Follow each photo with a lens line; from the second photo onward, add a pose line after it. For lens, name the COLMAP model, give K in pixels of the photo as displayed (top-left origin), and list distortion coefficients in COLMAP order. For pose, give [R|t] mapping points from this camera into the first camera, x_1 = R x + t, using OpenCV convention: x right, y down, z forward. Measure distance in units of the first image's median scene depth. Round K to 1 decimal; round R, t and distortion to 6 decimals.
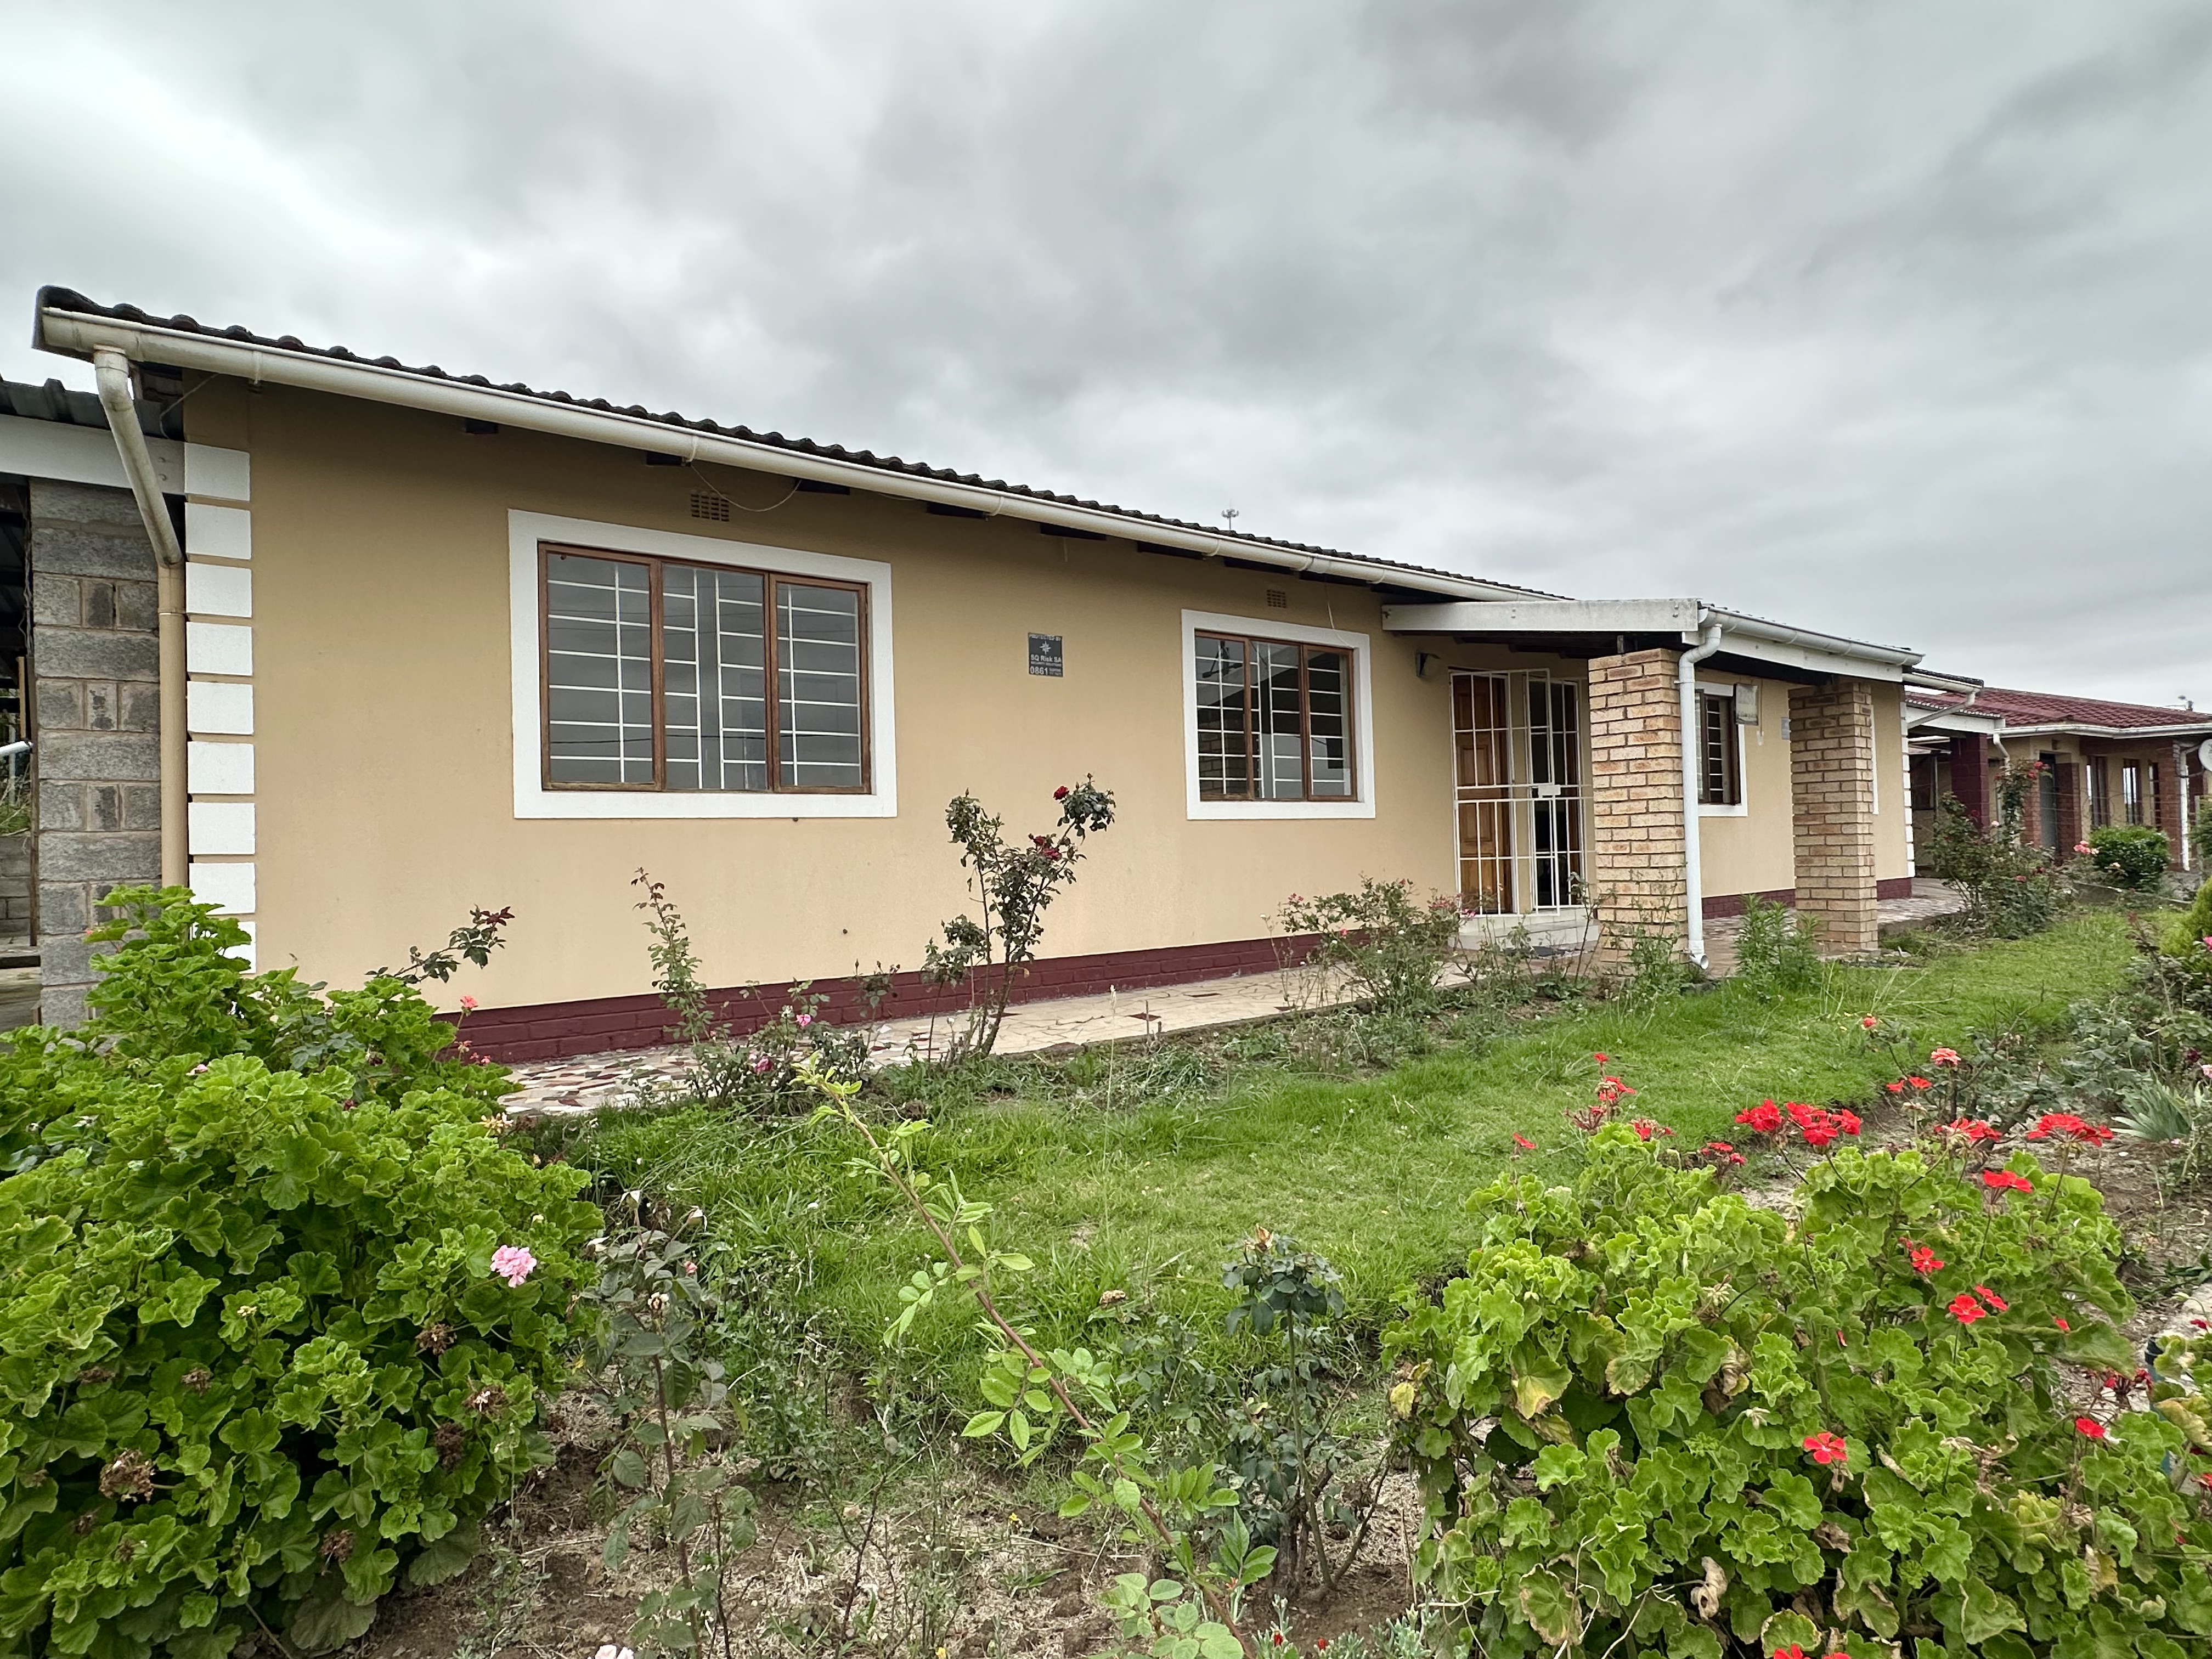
lens RADIAL K [[1154.1, 0, 1108.1], [0, 1154.1, 836.1], [0, 0, 1]] dist [0.000308, 0.000311]
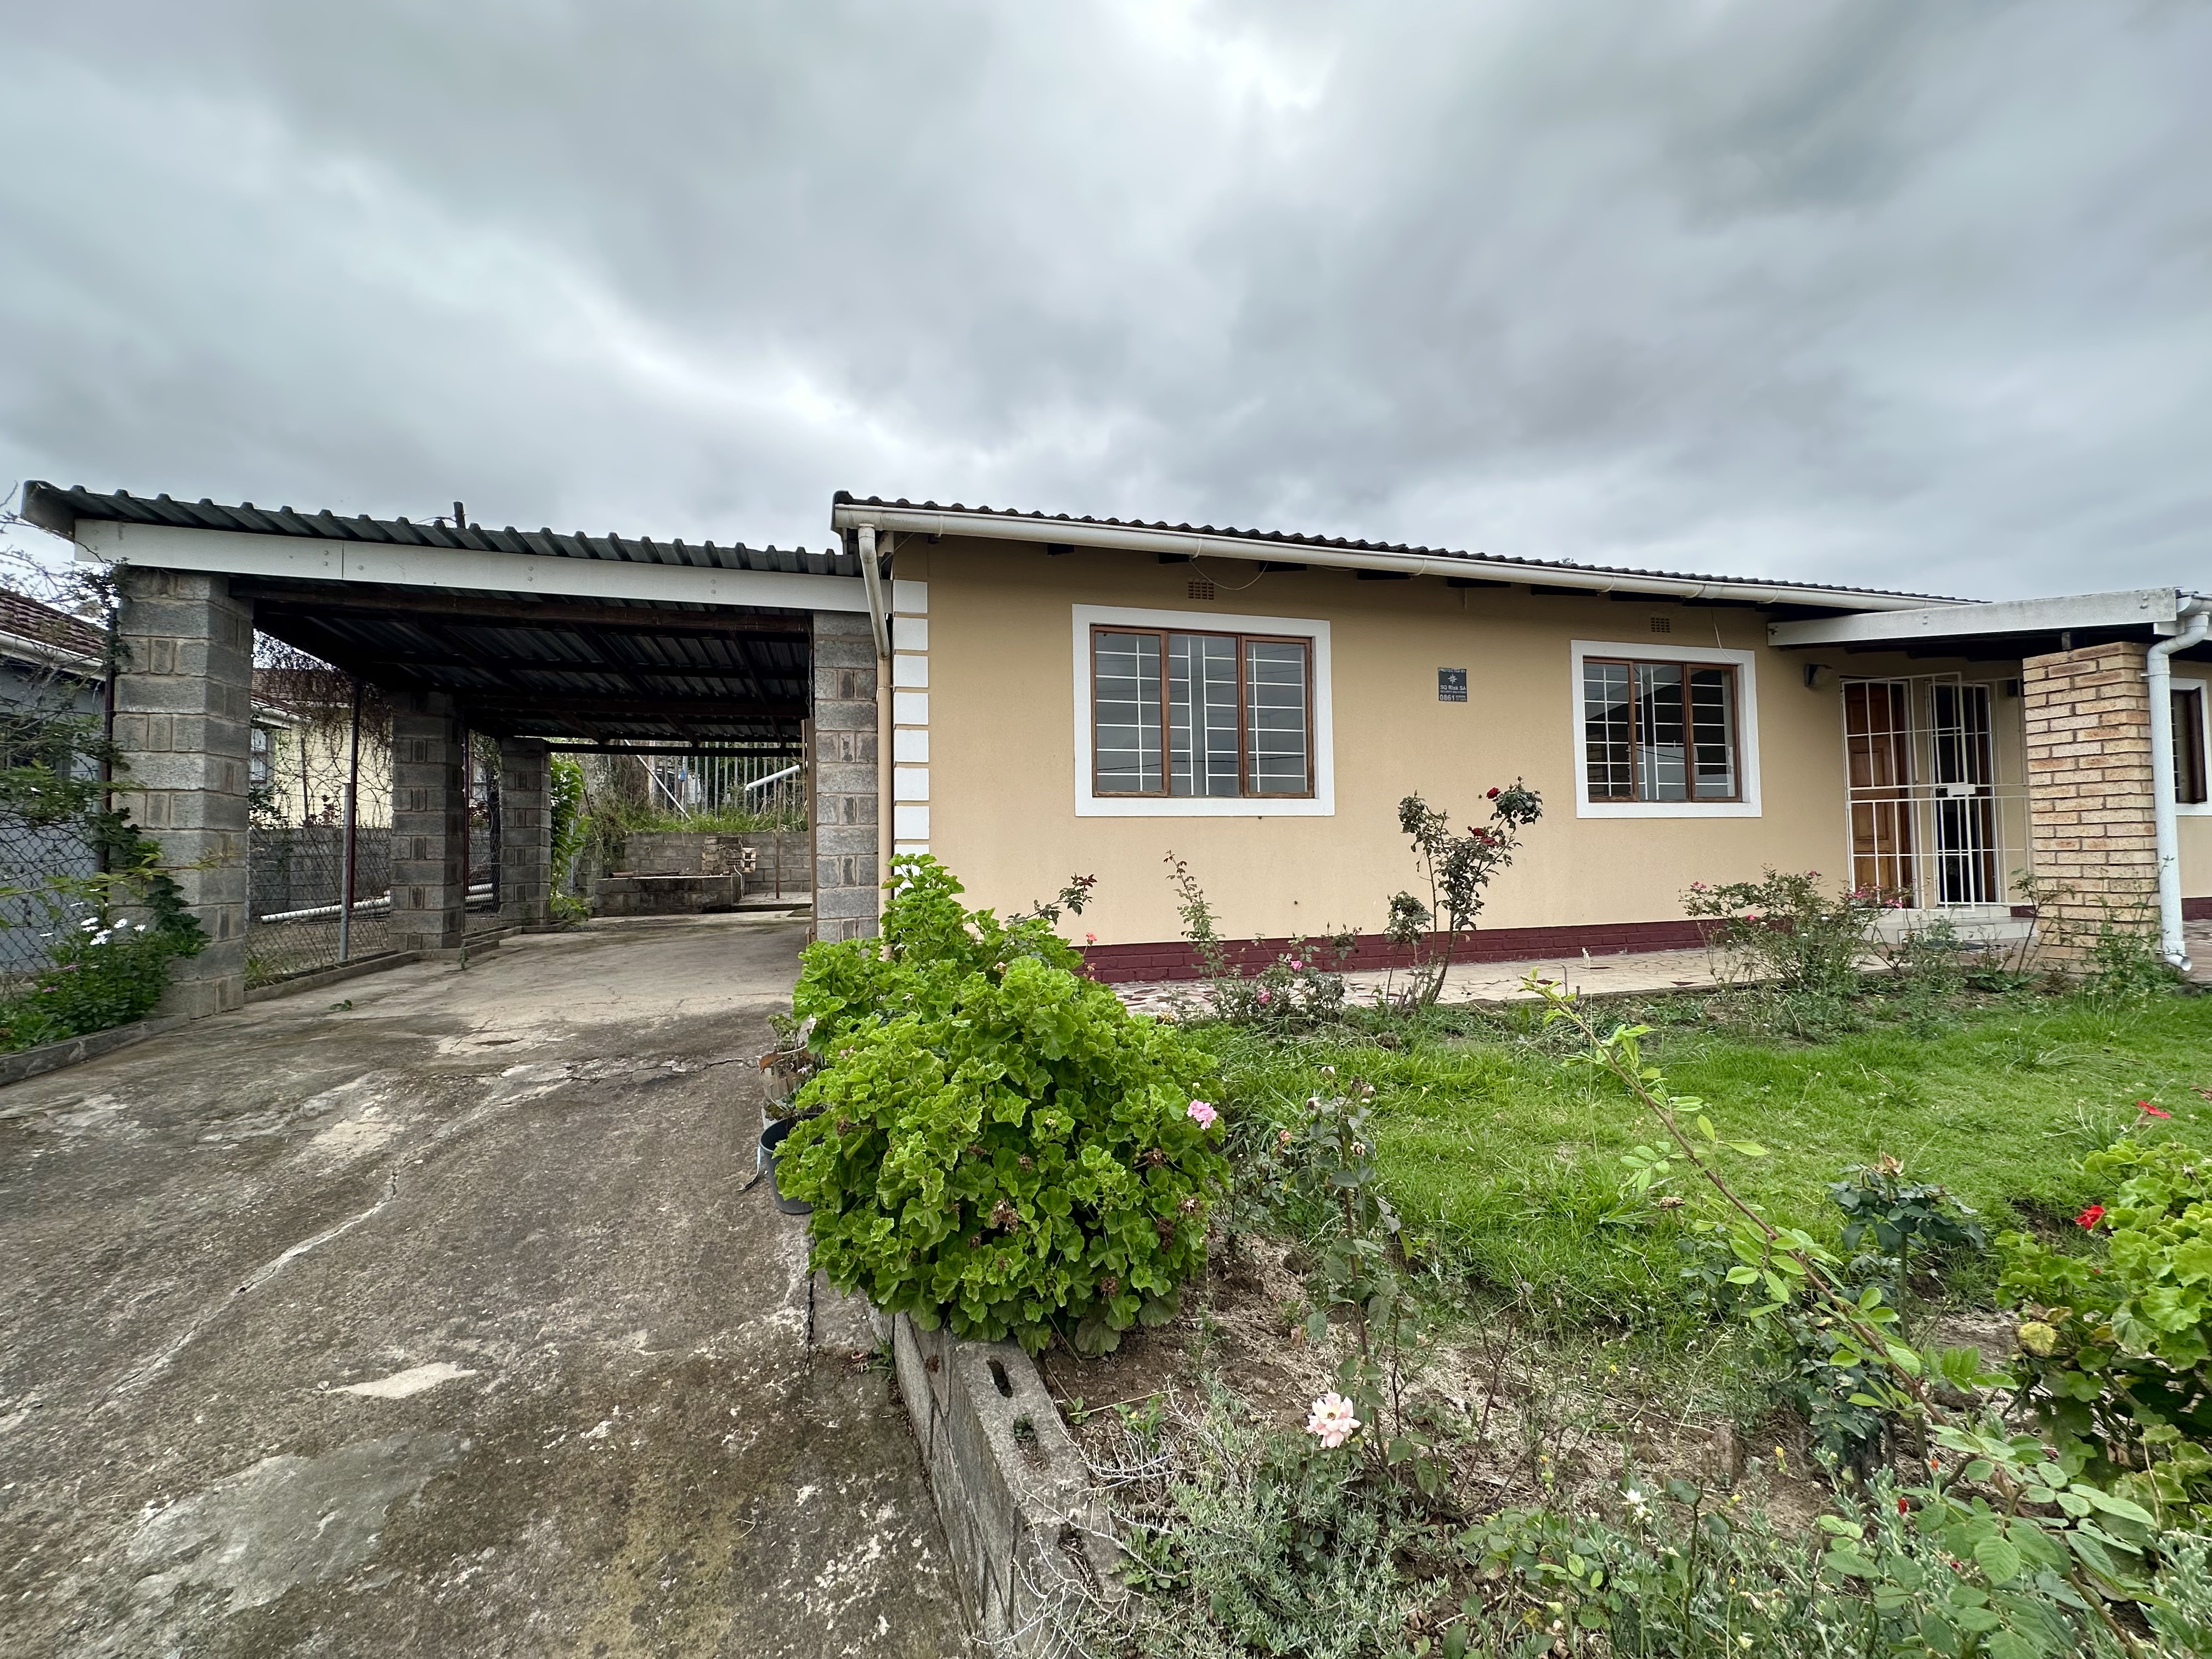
lens RADIAL K [[886.2, 0, 1106.0], [0, 886.2, 829.5], [0, 0, 1]] dist [-0.000384, 0.000366]
pose [[0.932093, 0.001200, -0.362218, -0.082628], [-0.004268, 0.999961, -0.007670, 0.010148], [0.362195, 0.008695, 0.932062, -0.024858]]
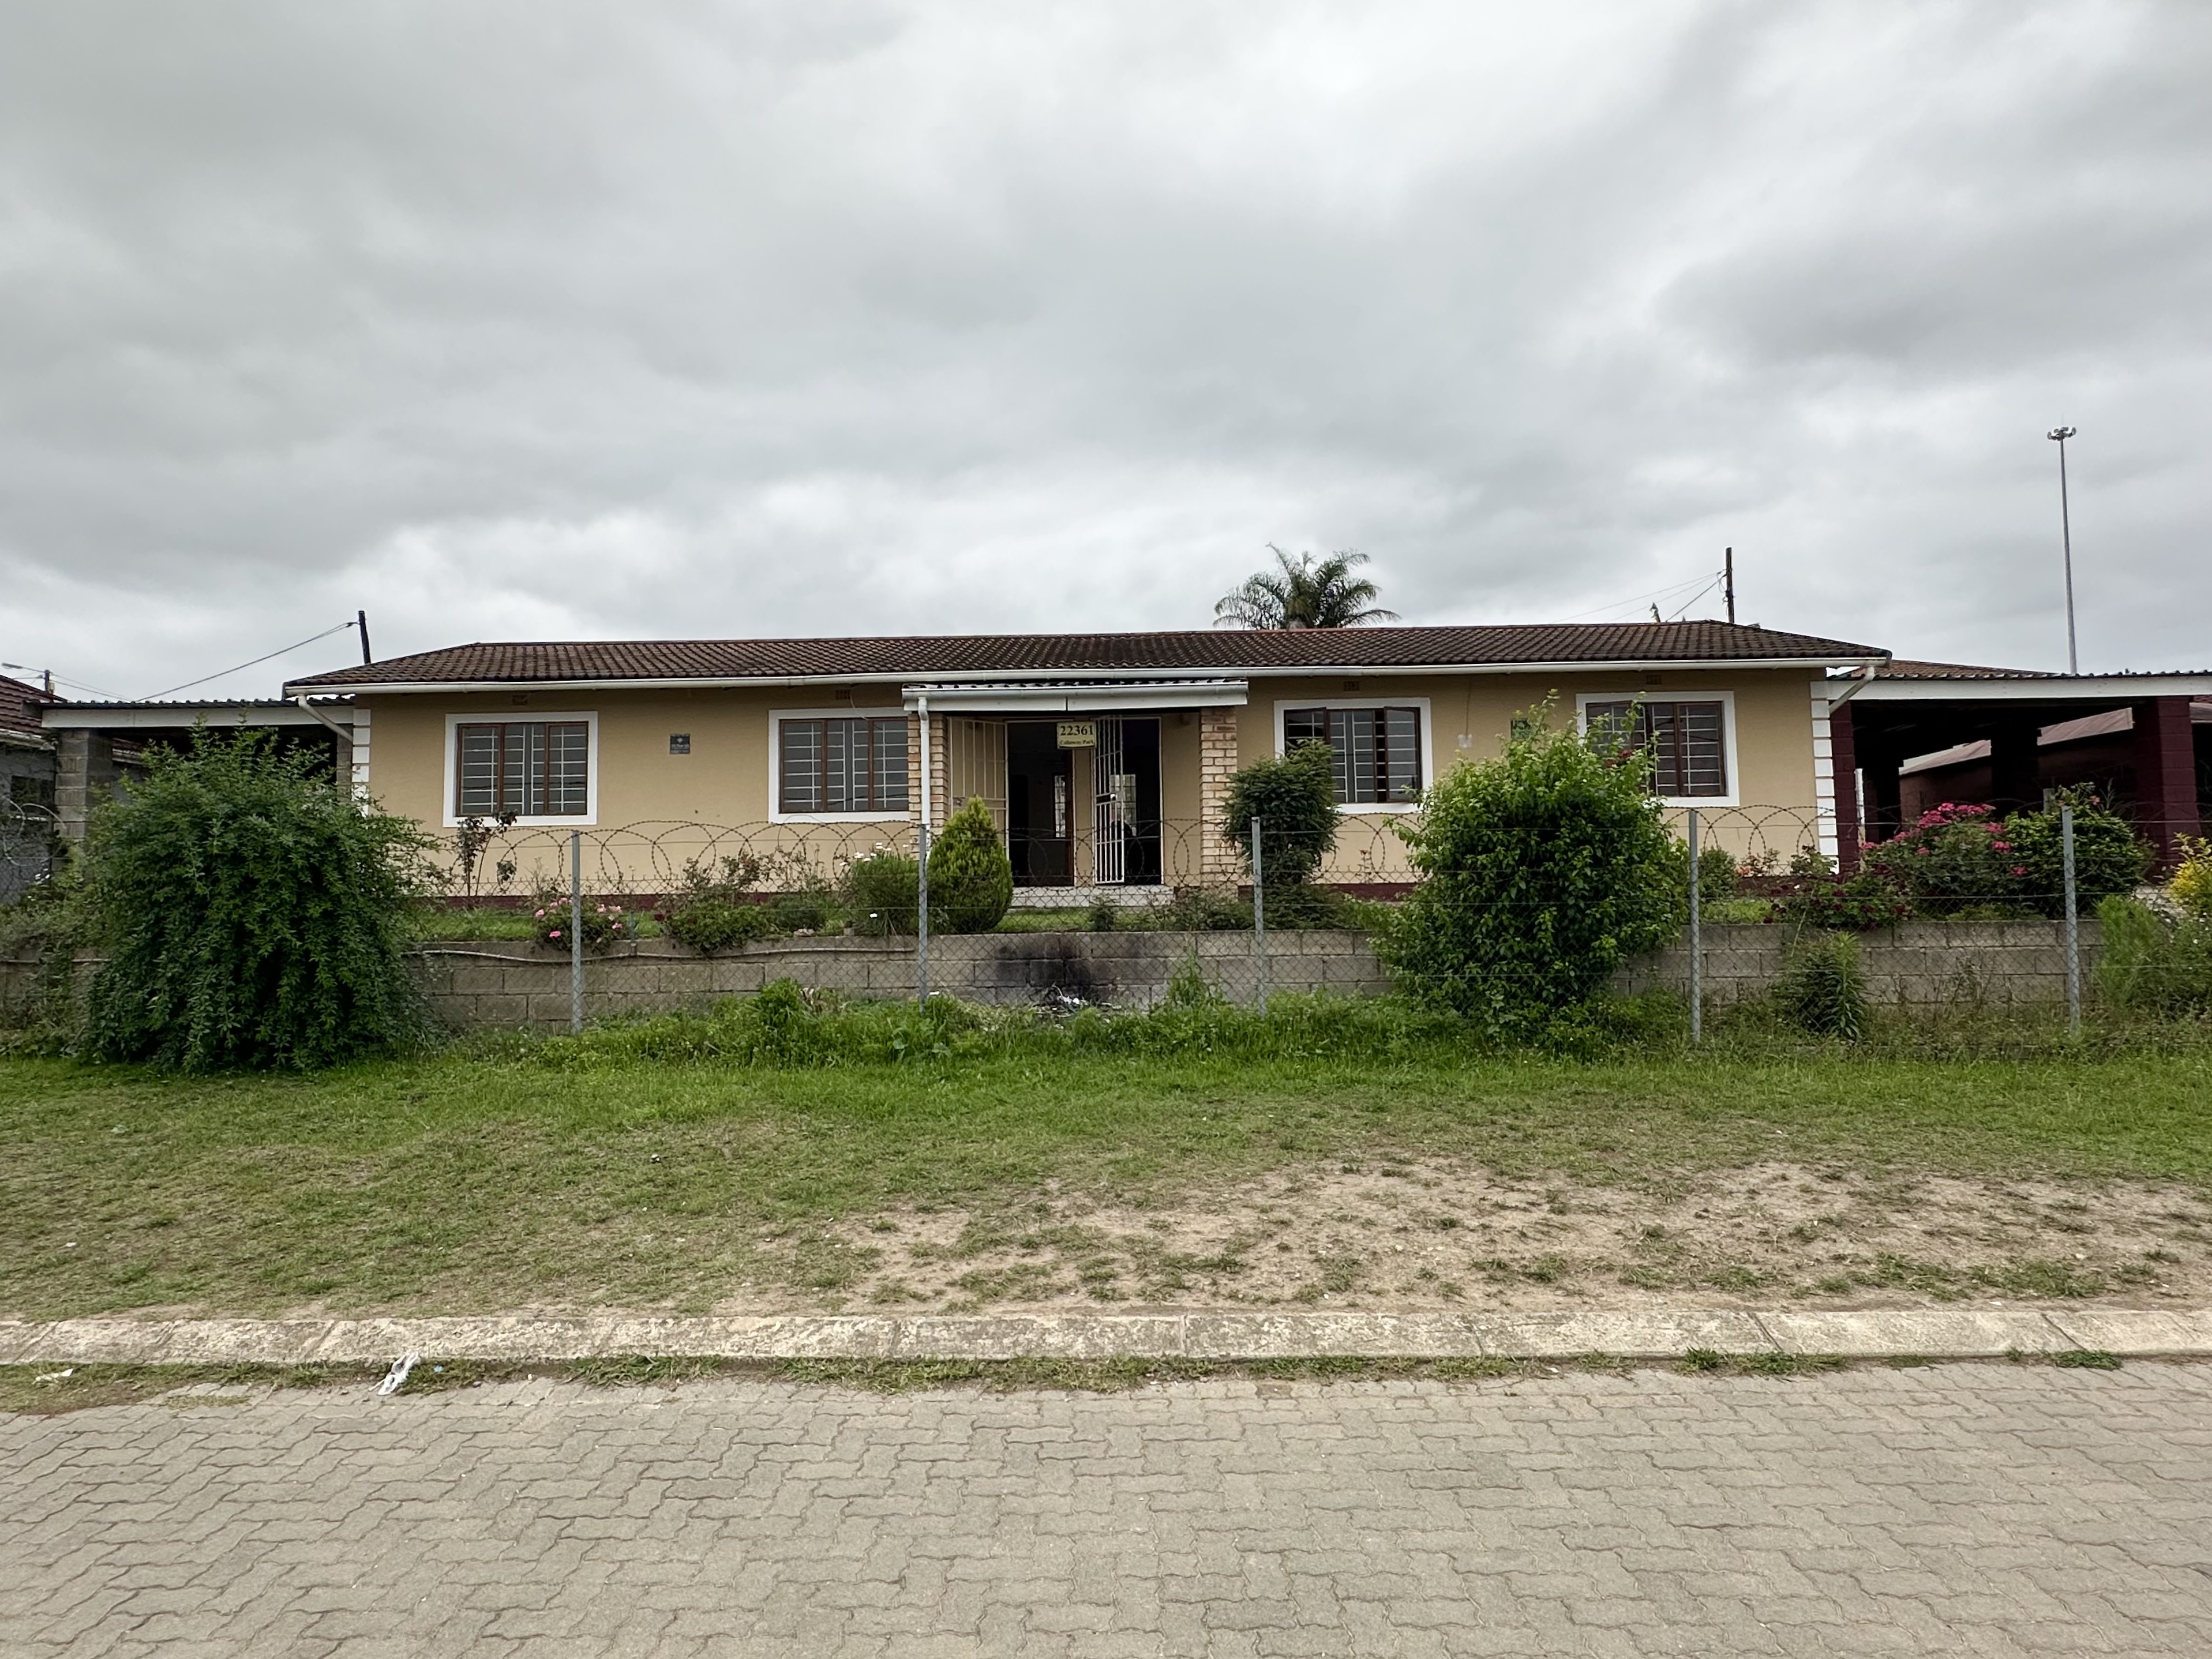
lens RADIAL K [[1154.0, 0, 1108.1], [0, 1154.0, 836.1], [0, 0, 1]] dist [0.000308, 0.000311]
pose [[0.786901, -0.014332, -0.616913, 2.617438], [0.003445, 0.999817, -0.018833, 0.067130], [0.617070, 0.012694, 0.786806, -0.187398]]
